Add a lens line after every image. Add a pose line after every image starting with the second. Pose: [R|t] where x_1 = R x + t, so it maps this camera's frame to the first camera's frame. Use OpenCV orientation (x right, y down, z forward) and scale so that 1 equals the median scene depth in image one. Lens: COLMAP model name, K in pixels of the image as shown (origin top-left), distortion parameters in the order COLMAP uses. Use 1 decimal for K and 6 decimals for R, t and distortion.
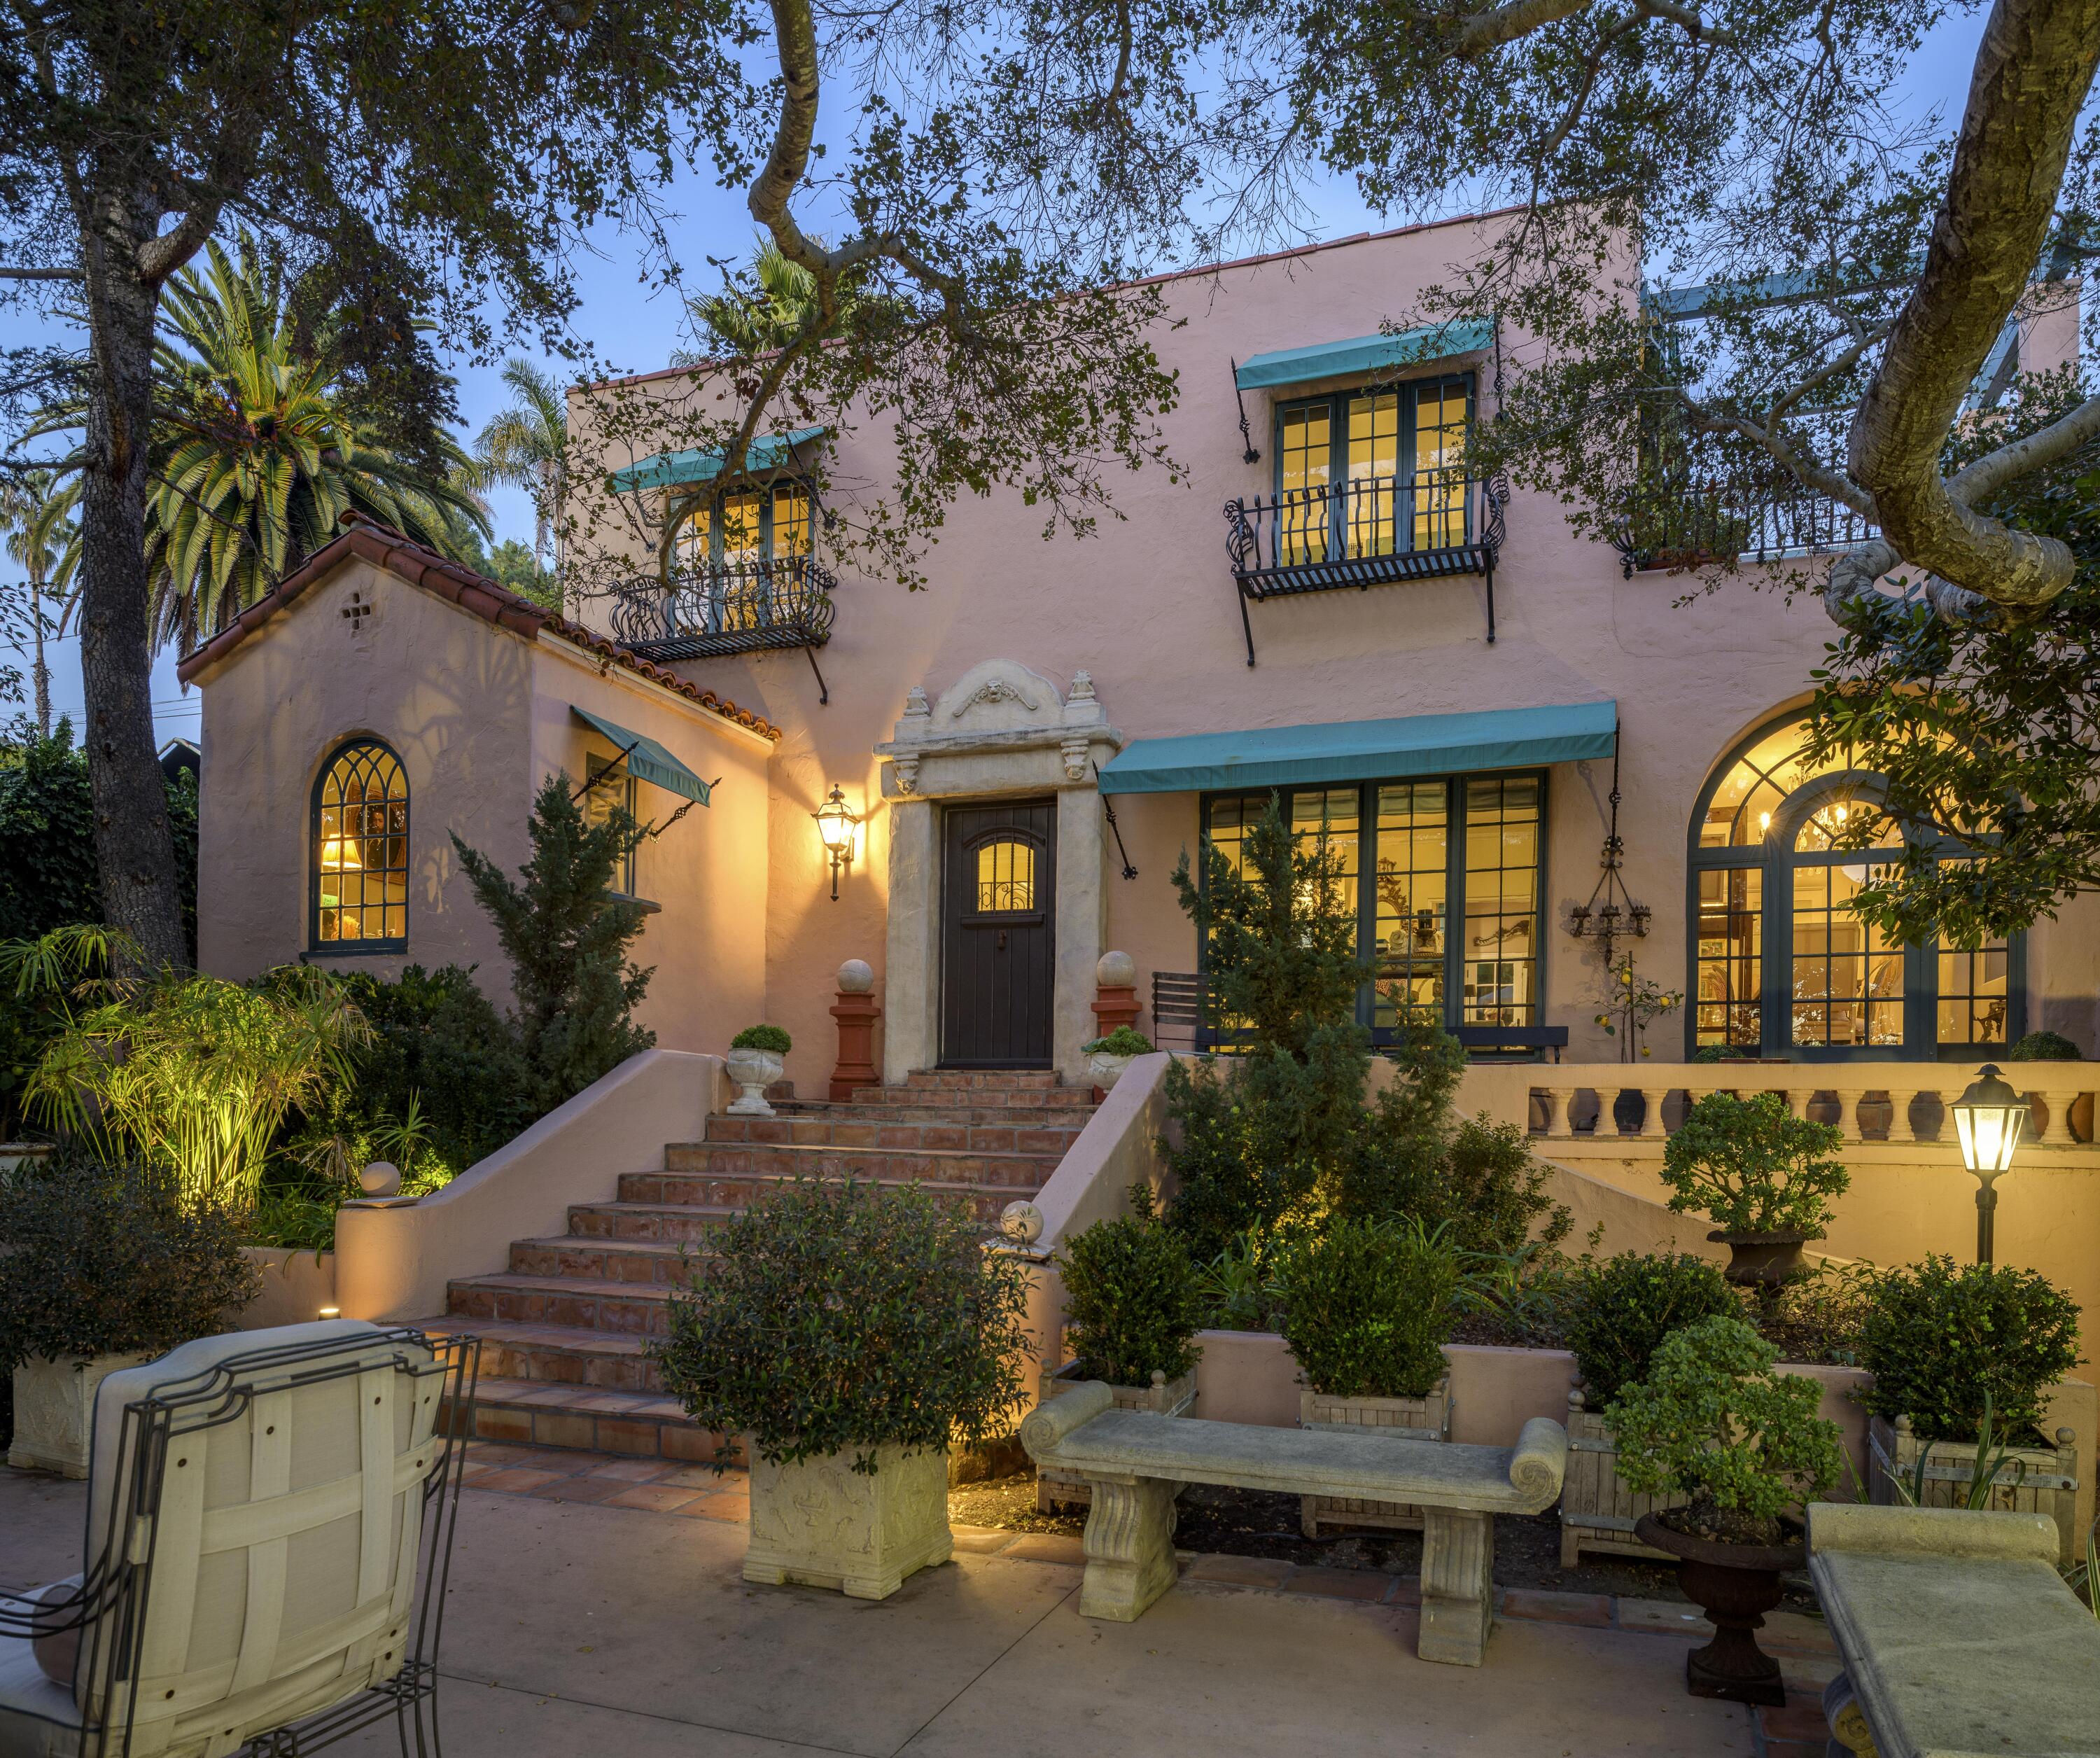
lens RADIAL K [[1496.8, 0, 1052.7], [0, 1496.8, 1138.2], [0, 0, 1]] dist [-0.006514, -0.002405]
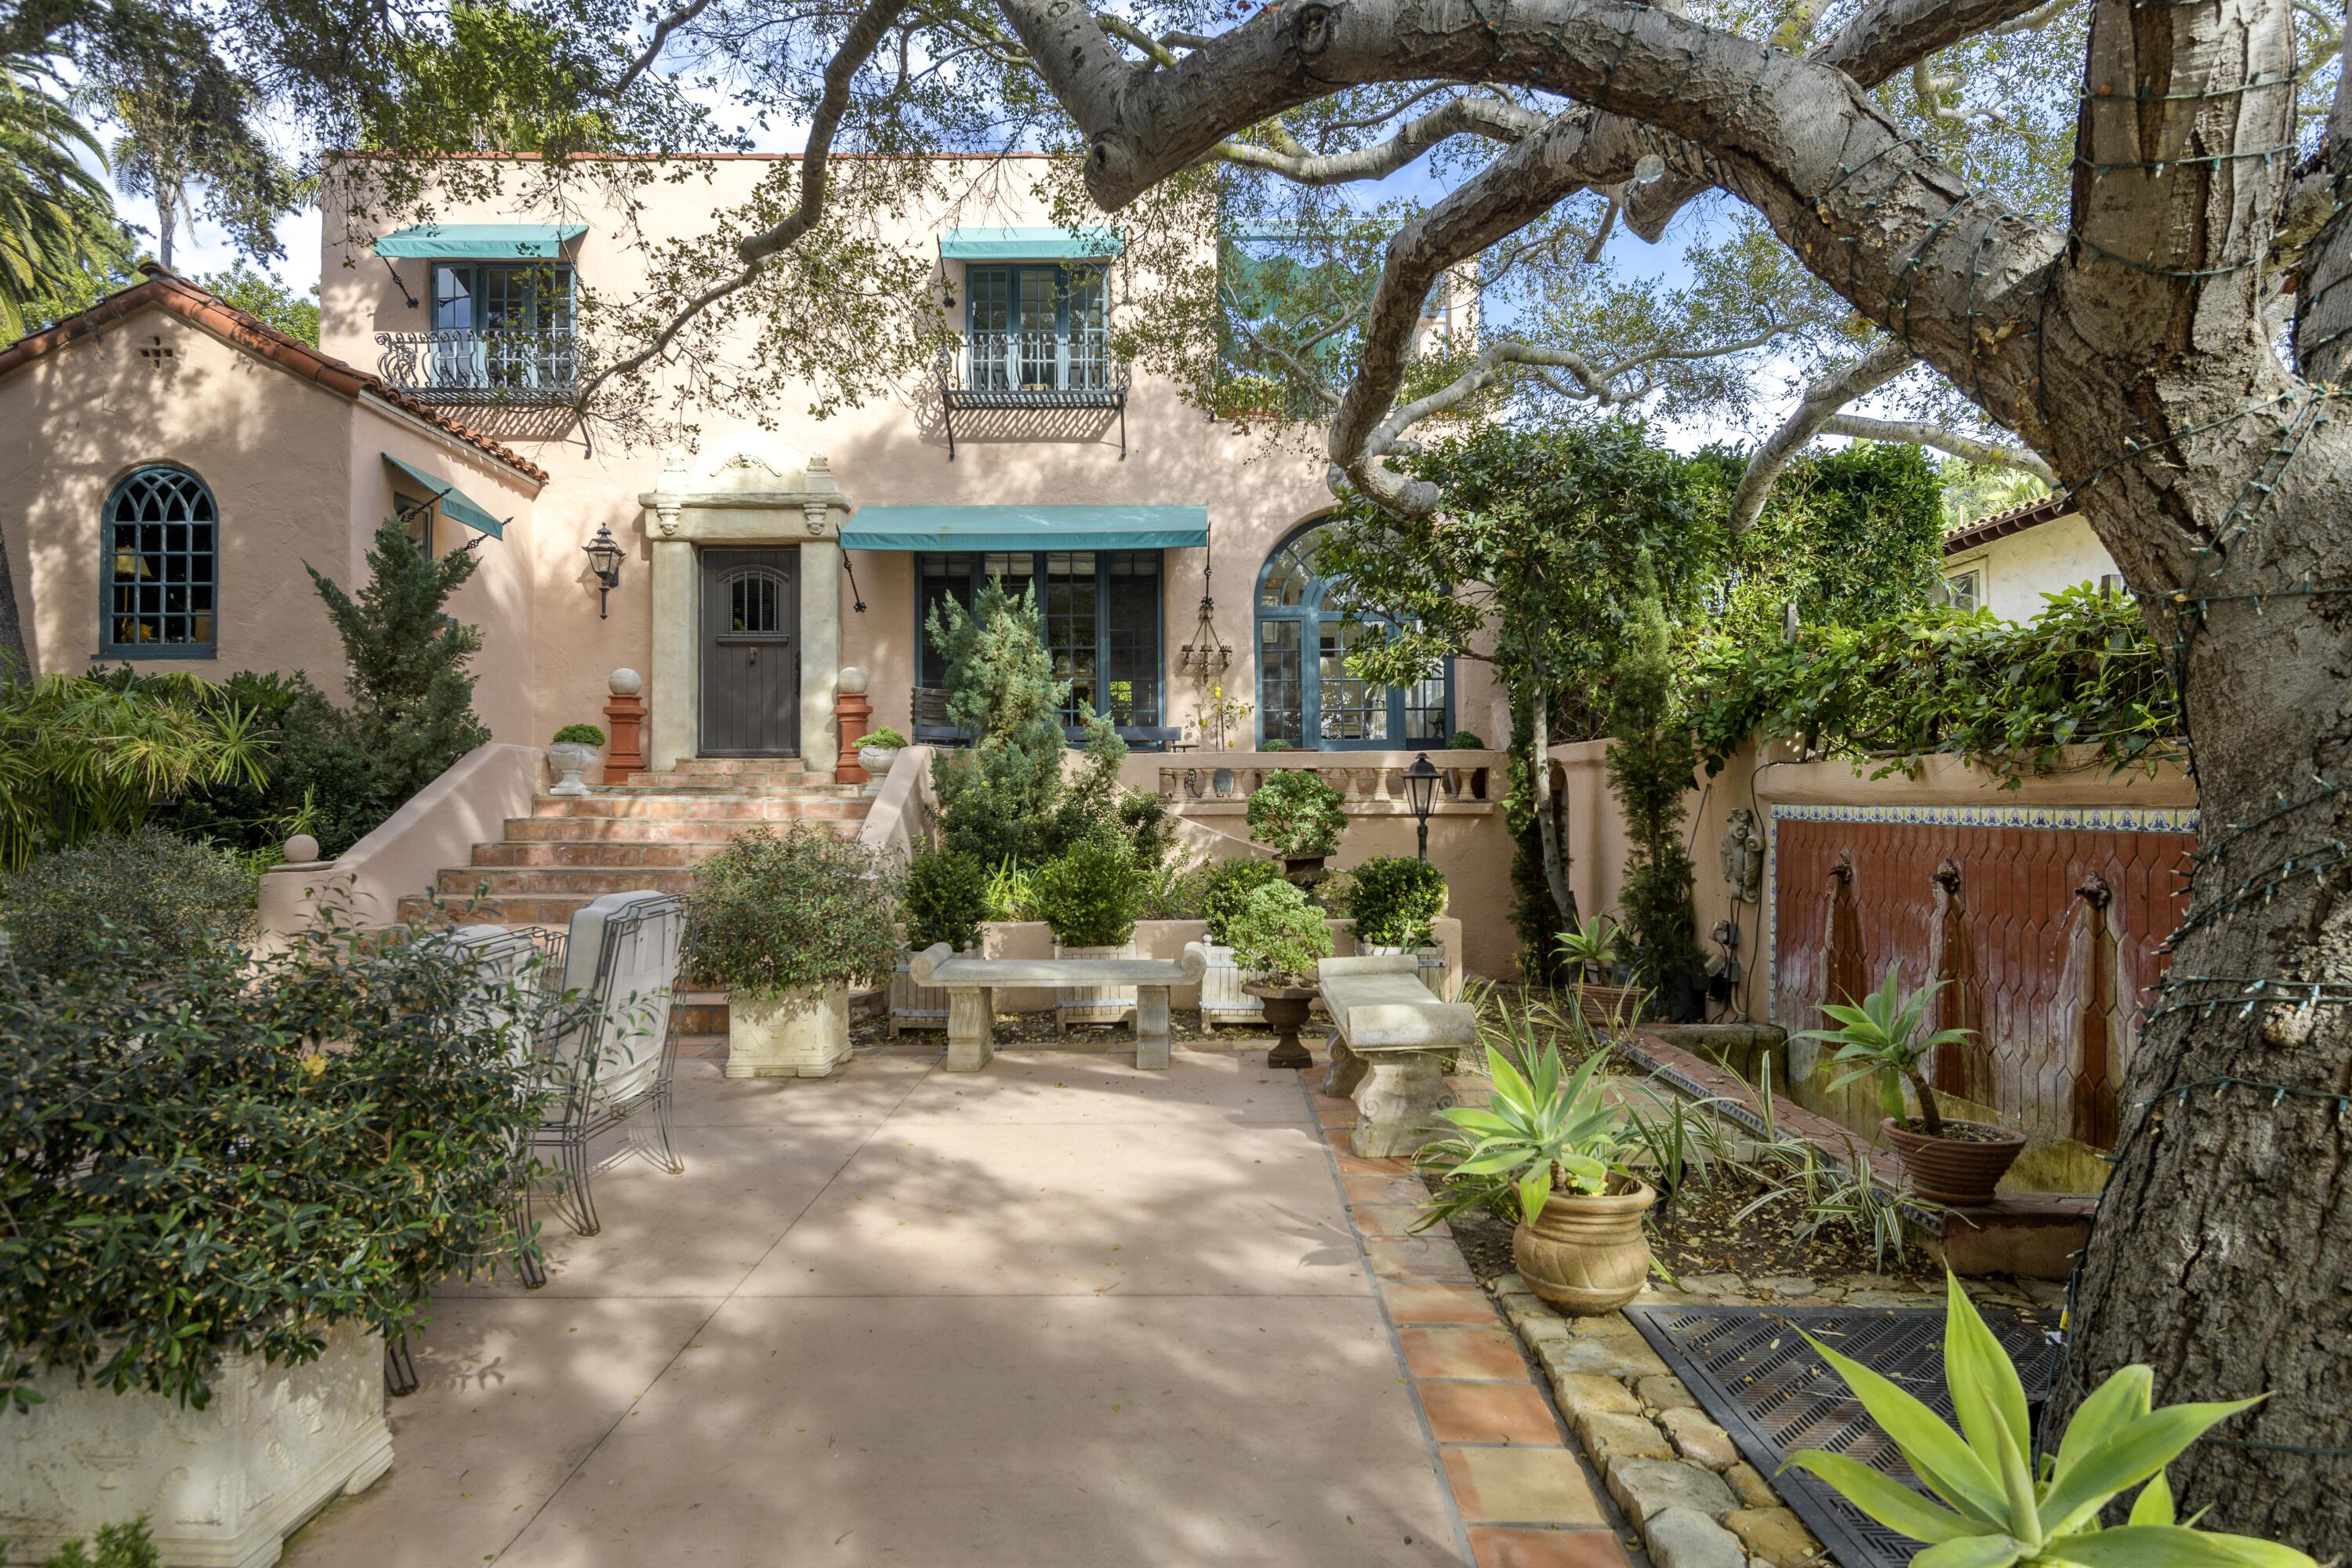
lens RADIAL K [[1372.6, 0, 1176.0], [0, 1372.6, 784.0], [0, 0, 1]] dist [0.027568, -0.000385]
pose [[0.940495, -0.011844, 0.339602, -0.107170], [0.020506, 0.999549, -0.021928, 0.009885], [-0.339189, 0.027587, 0.940314, -0.238250]]
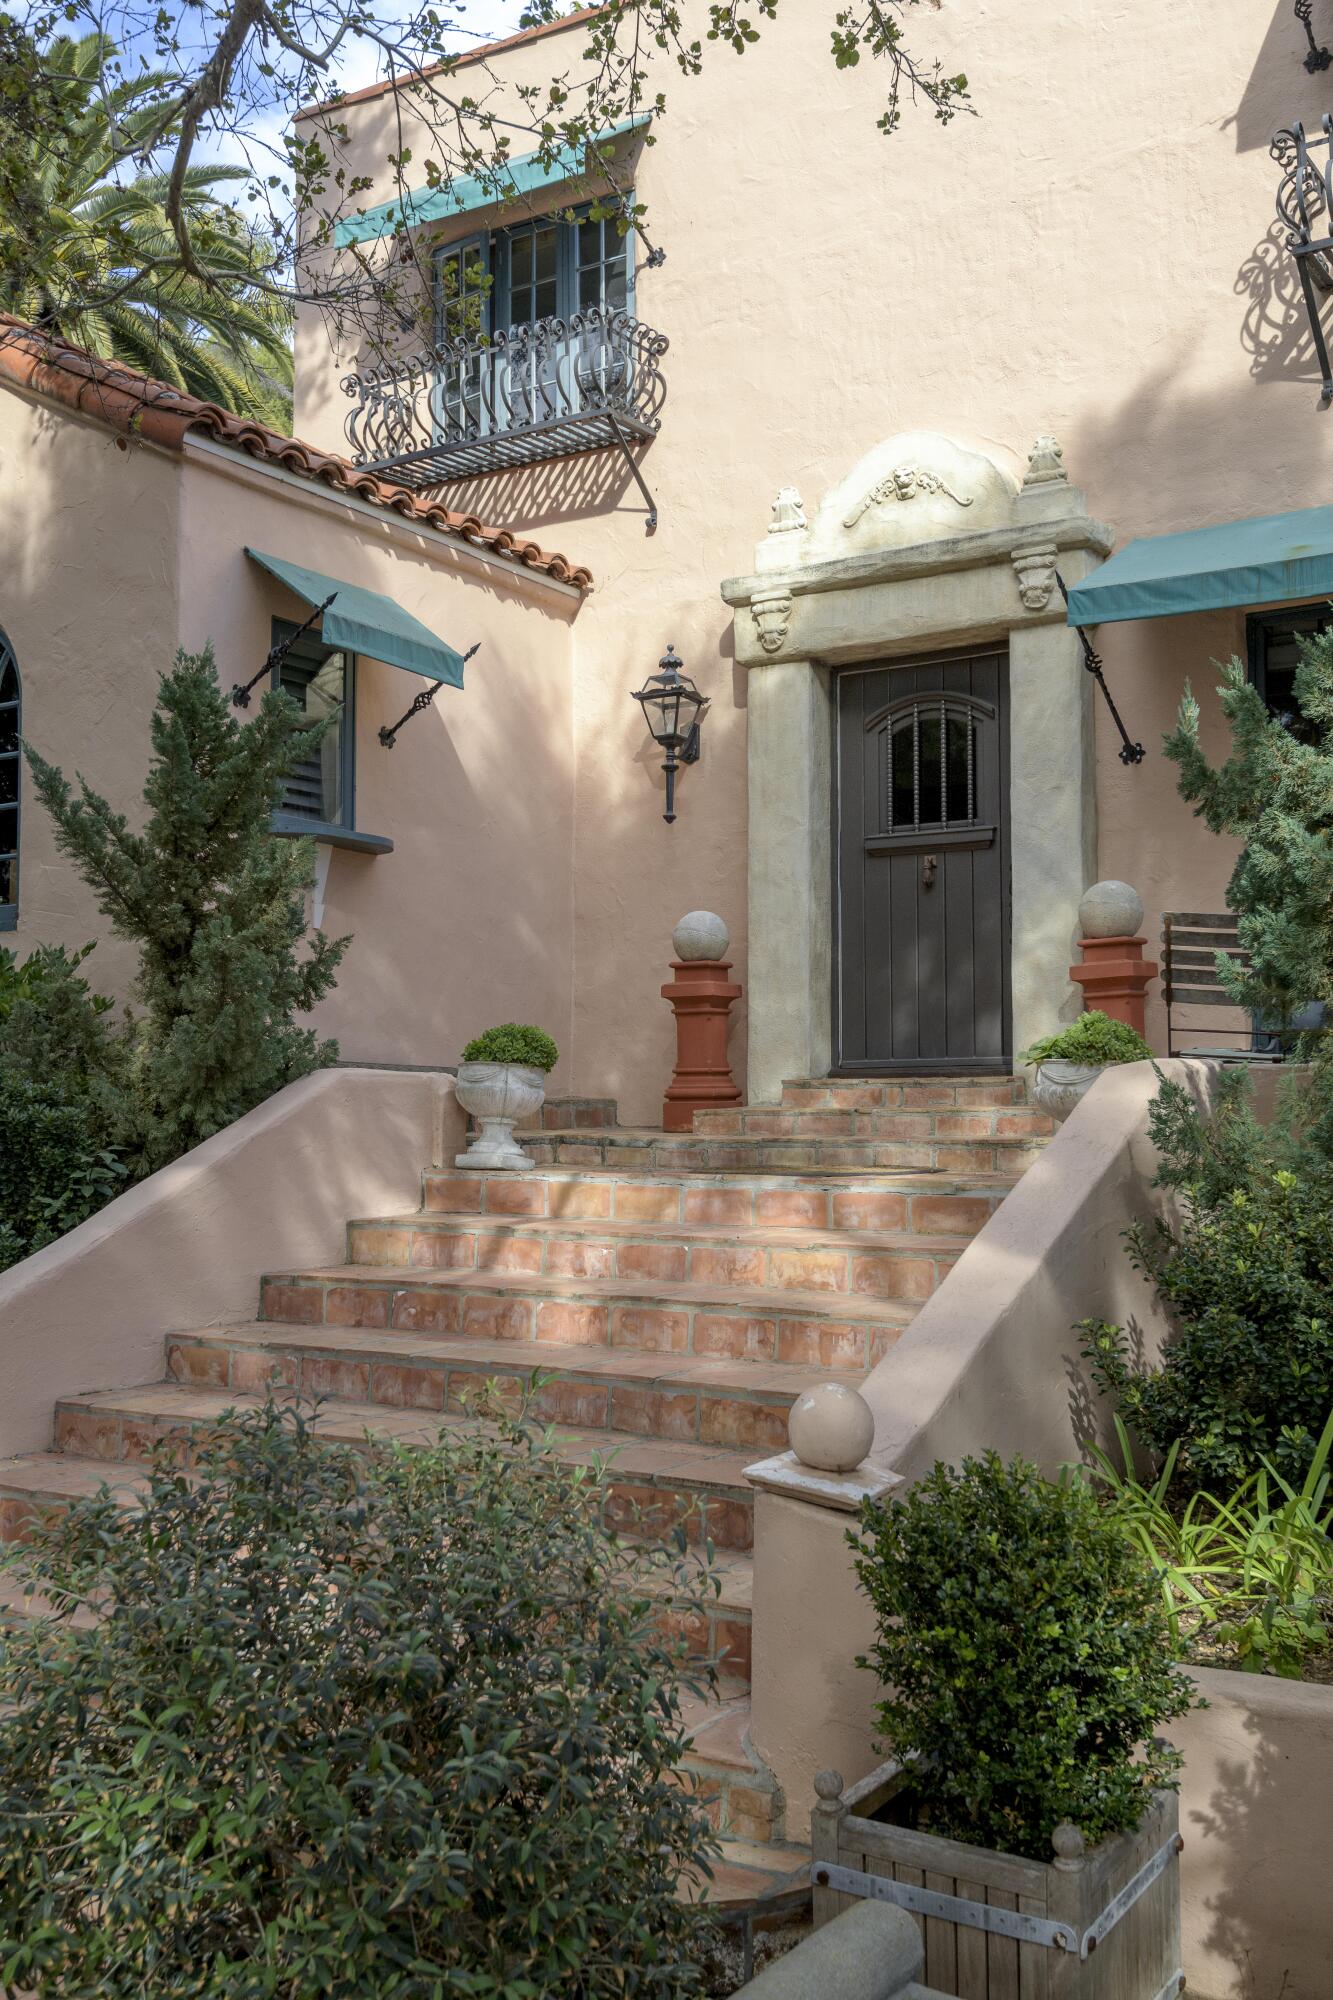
lens RADIAL K [[1961.6, 0, 661.3], [0, 1961.6, 1027.3], [0, 0, 1]] dist [0.013099, -0.000916]
pose [[0.975019, -0.025590, -0.220641, 0.043153], [0.013305, 0.998286, -0.056985, -0.024291], [0.221722, 0.052626, 0.973689, 0.198870]]
